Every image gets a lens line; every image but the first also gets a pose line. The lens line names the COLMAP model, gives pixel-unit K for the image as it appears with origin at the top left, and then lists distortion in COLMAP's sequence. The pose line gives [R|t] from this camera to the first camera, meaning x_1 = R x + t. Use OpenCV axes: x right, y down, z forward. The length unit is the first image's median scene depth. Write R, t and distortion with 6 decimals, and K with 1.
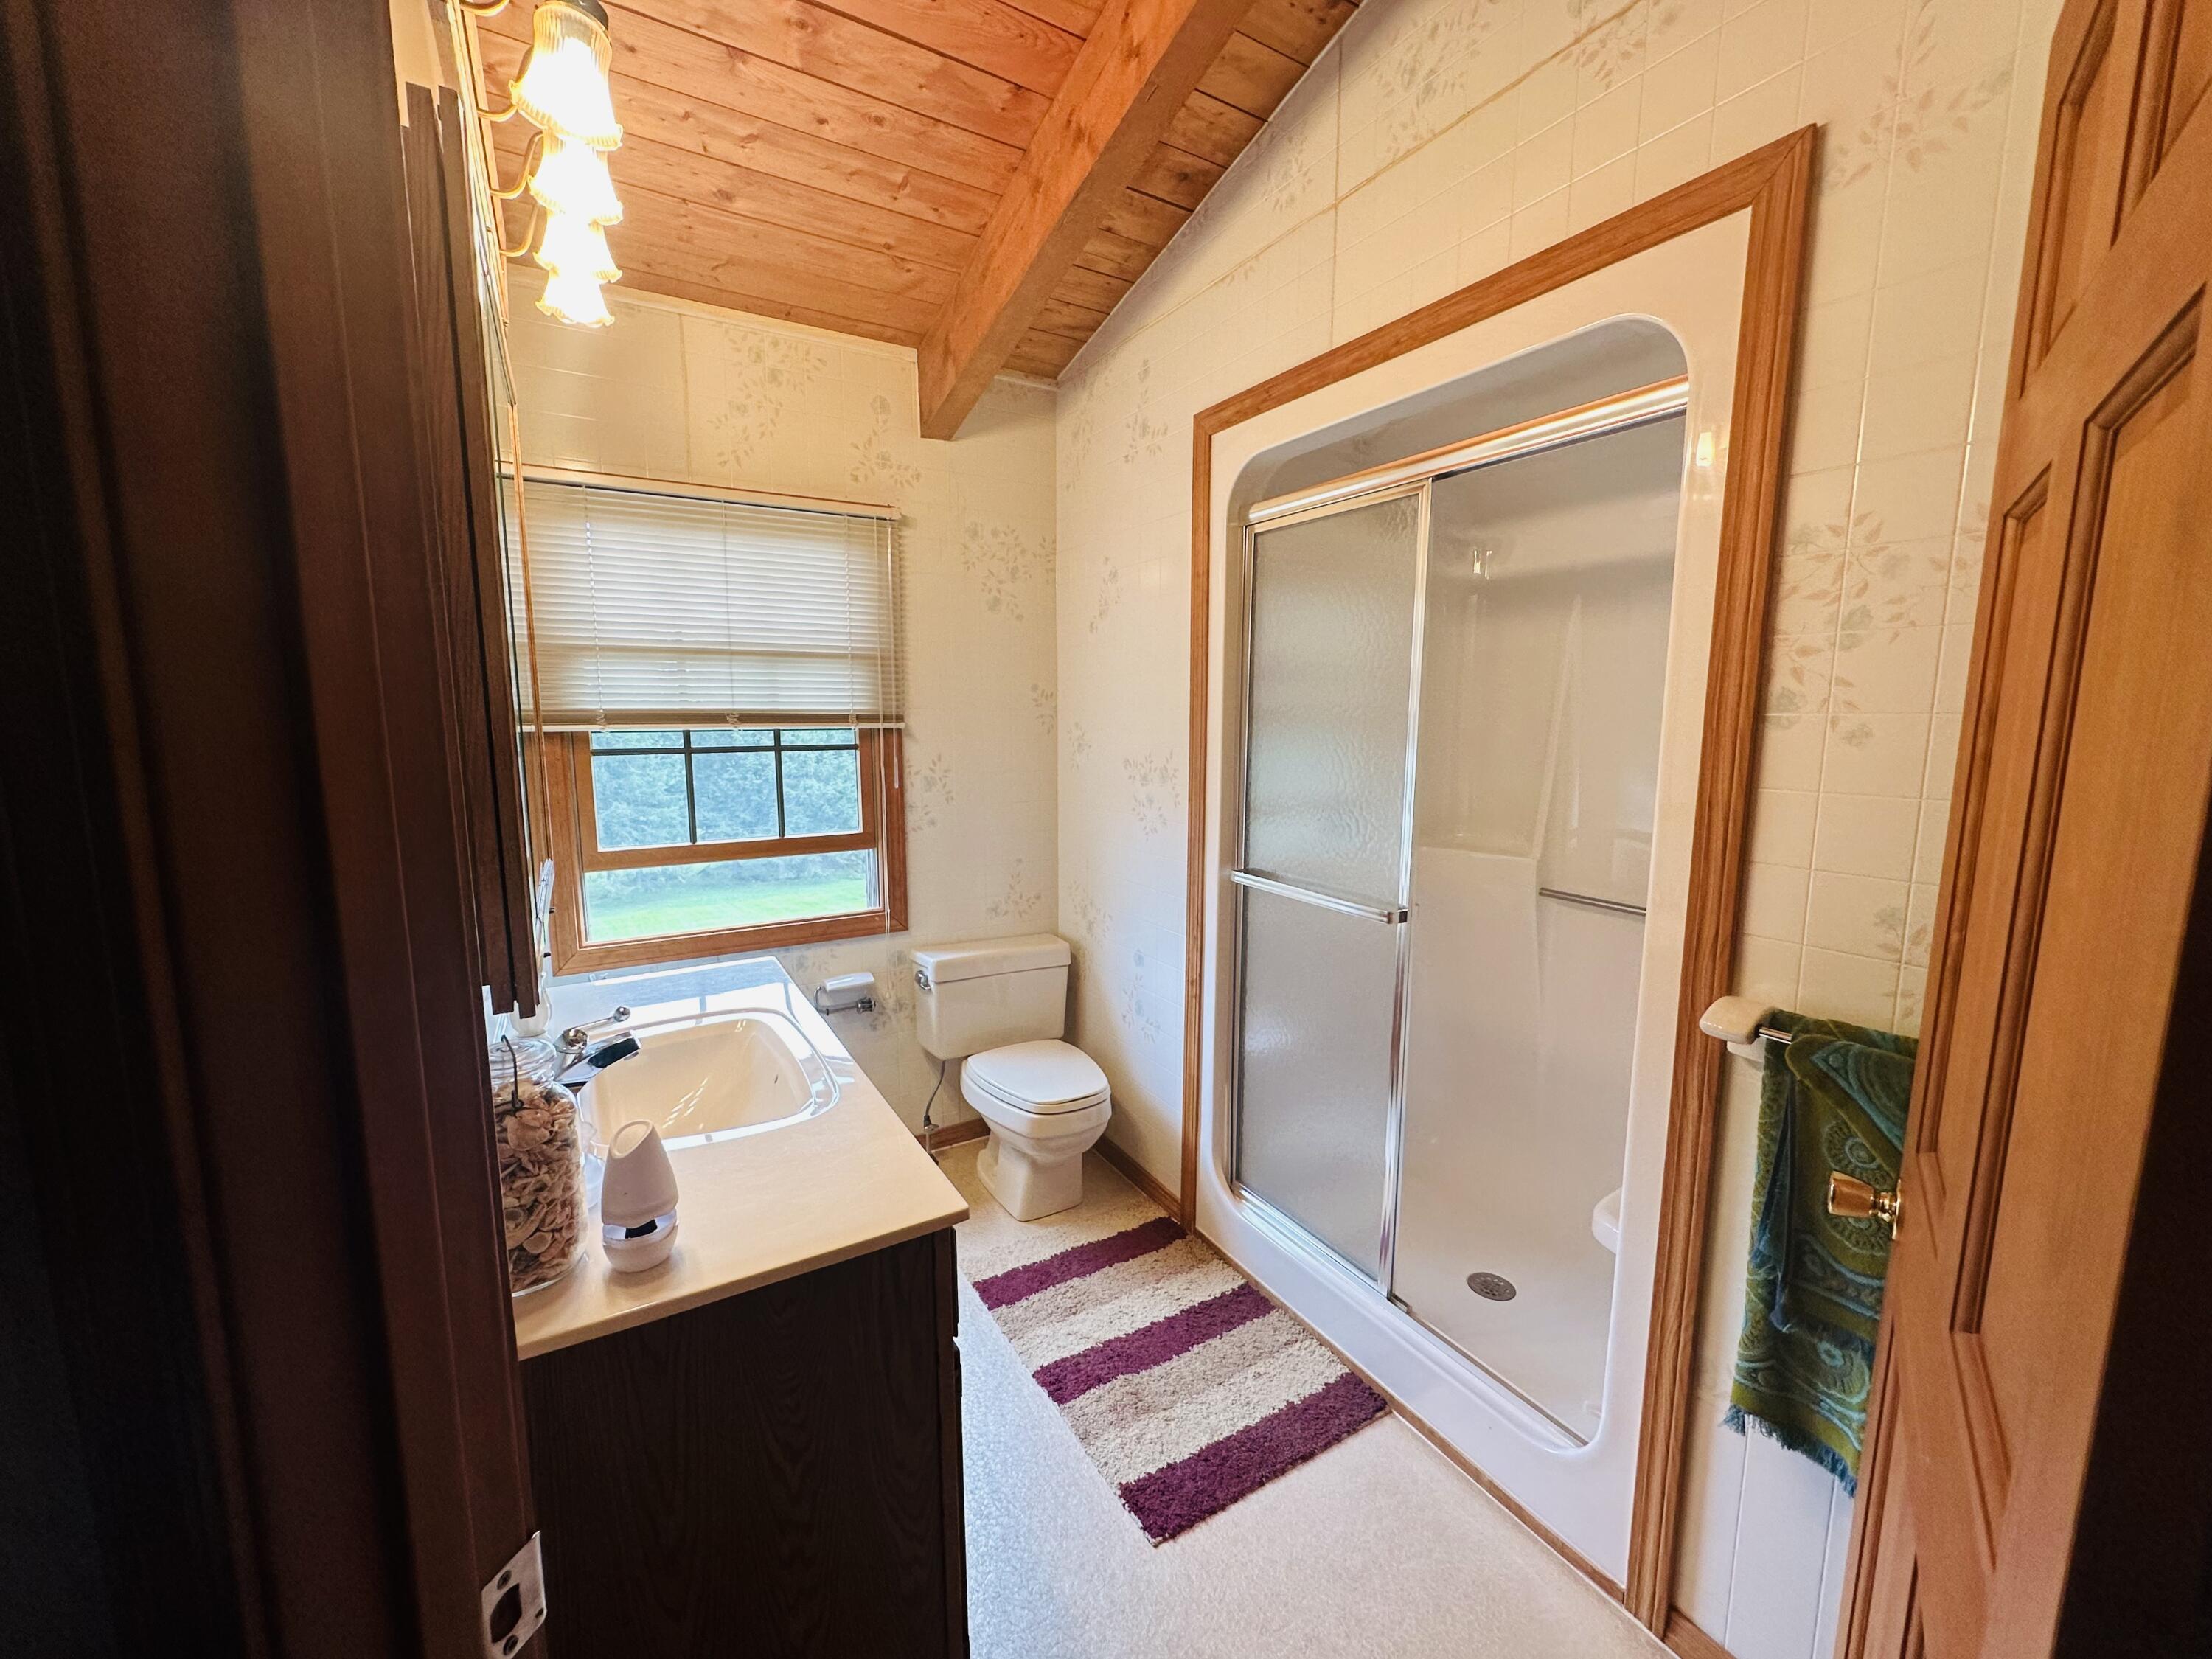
lens RADIAL K [[880.2, 0, 1106.0], [0, 880.2, 829.5], [0, 0, 1]] dist [-0.003632, -0.000196]
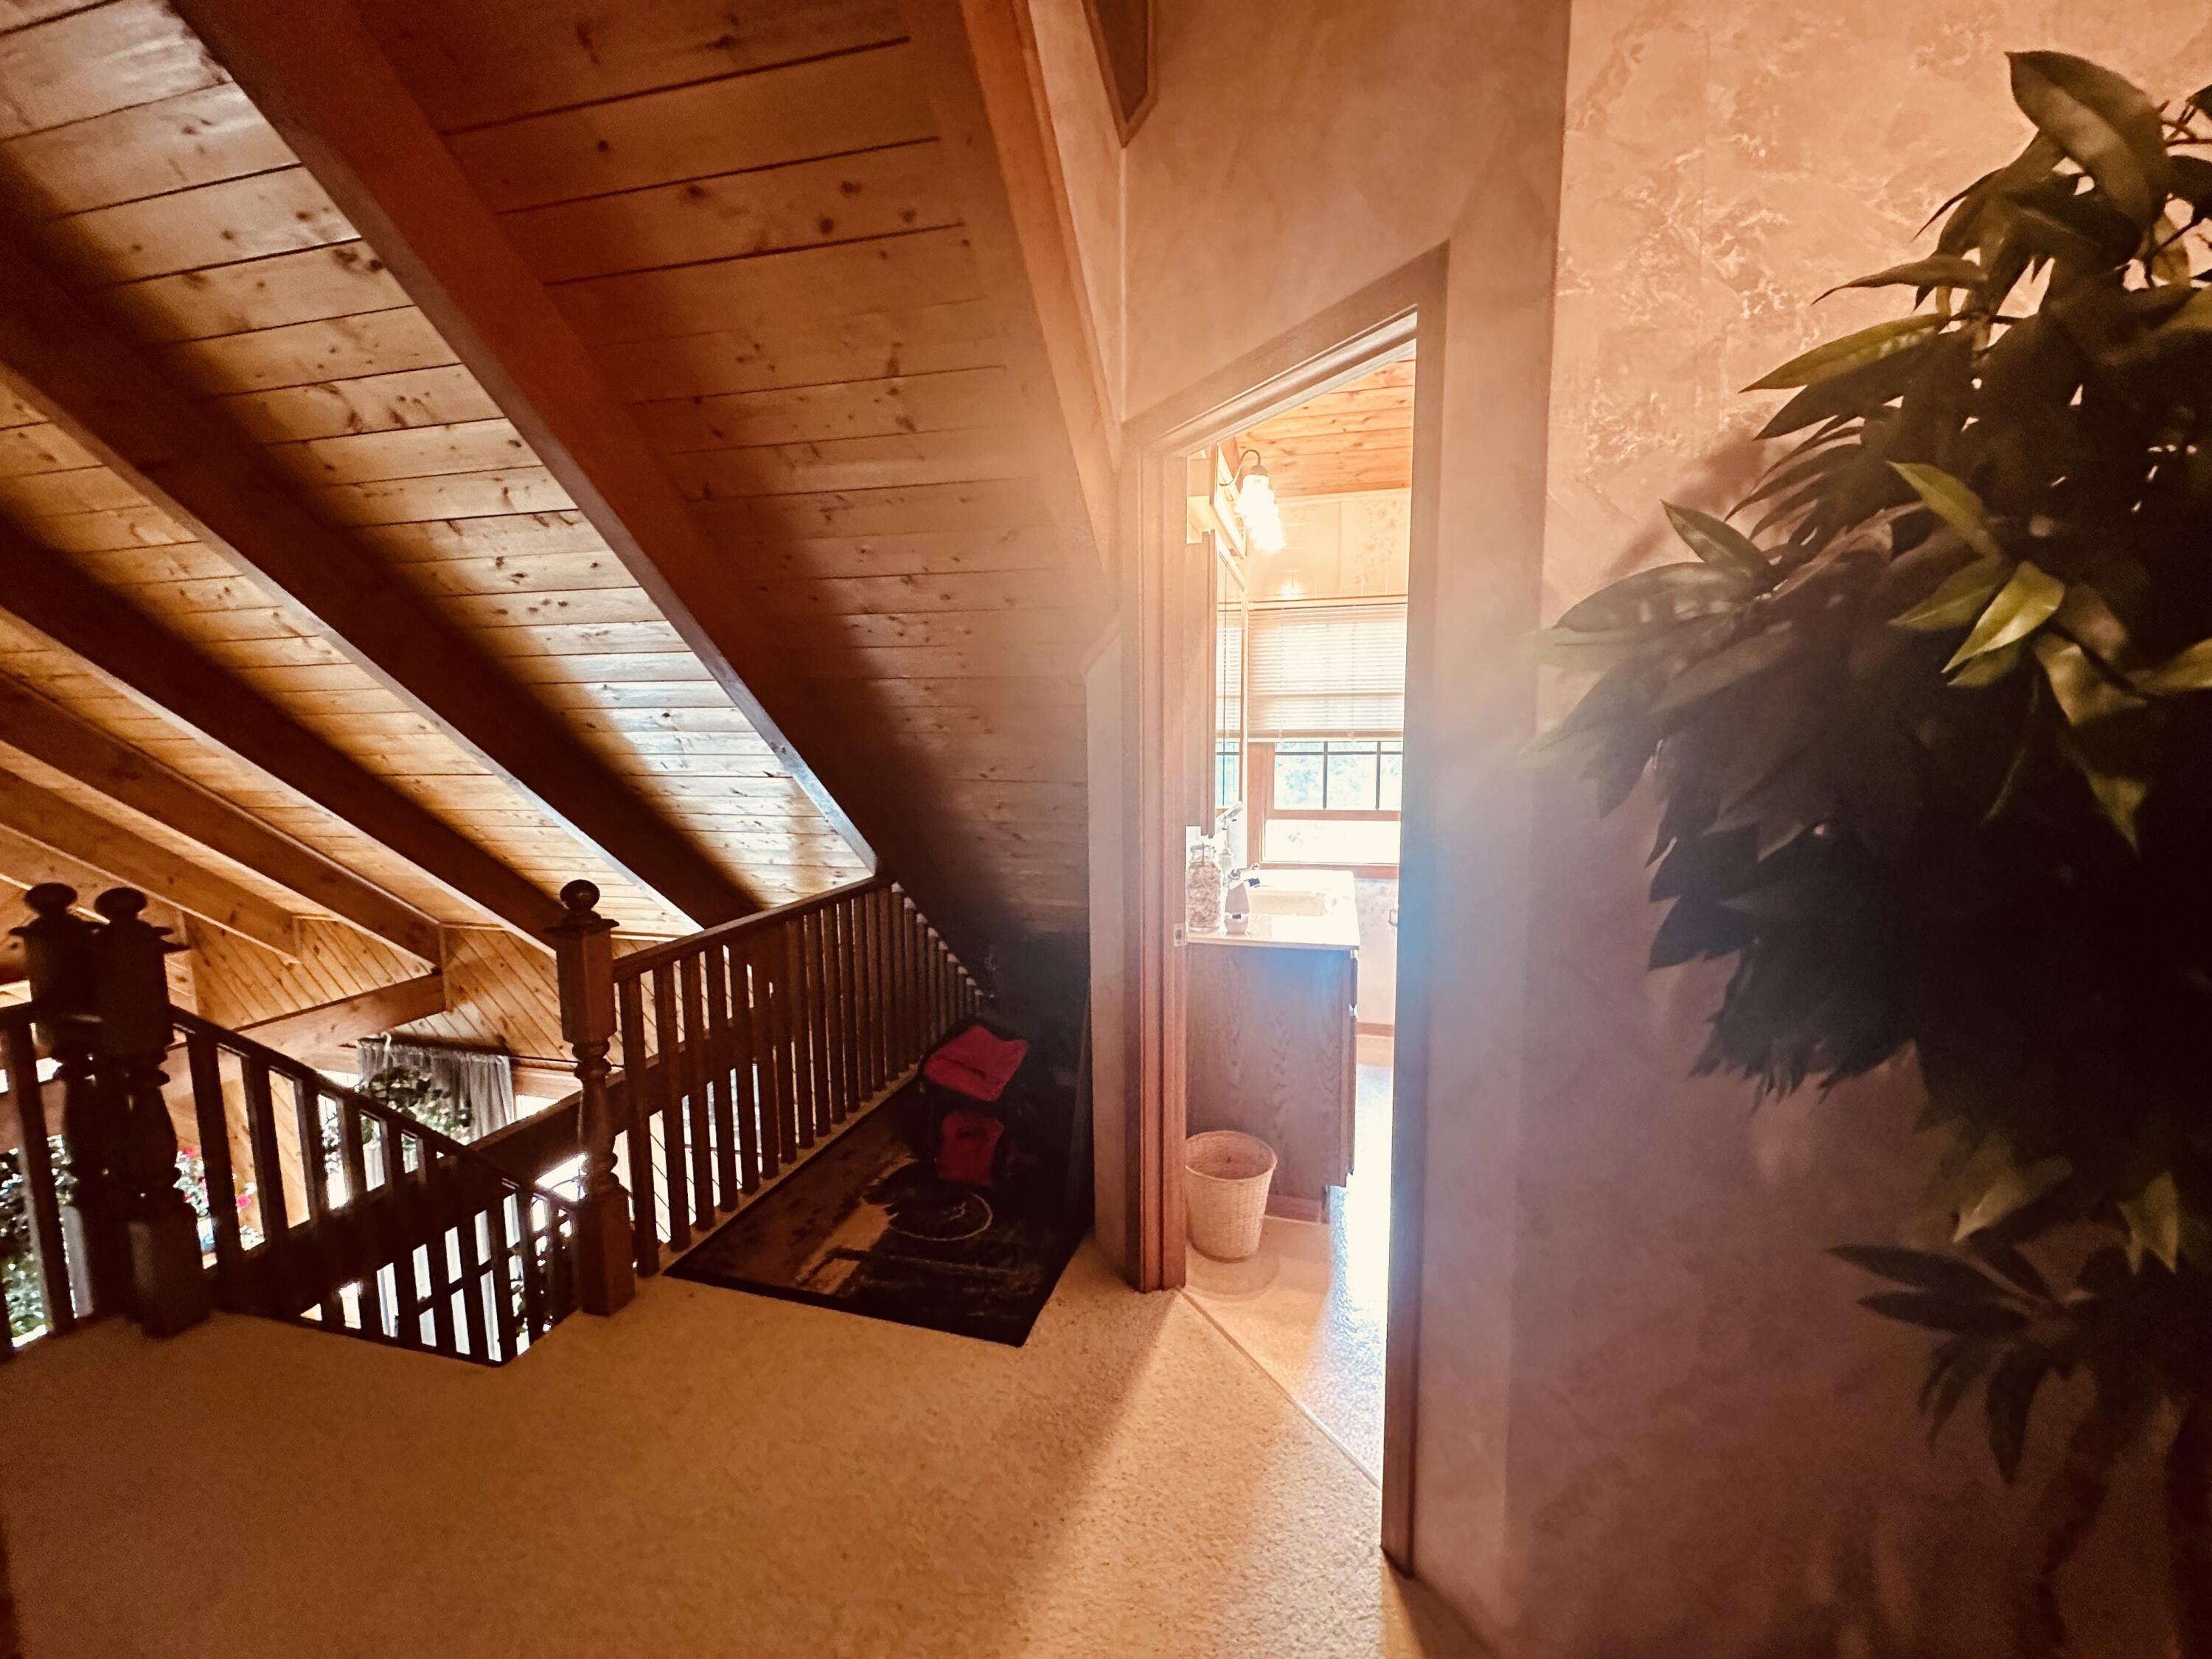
lens RADIAL K [[881.9, 0, 1106.0], [0, 881.9, 829.5], [0, 0, 1]] dist [-0.001251, 0.000412]
pose [[0.704201, 0.069750, -0.706566, 0.515178], [-0.084104, 0.996351, 0.014535, 0.079409], [0.705002, 0.049189, 0.707498, -0.582712]]
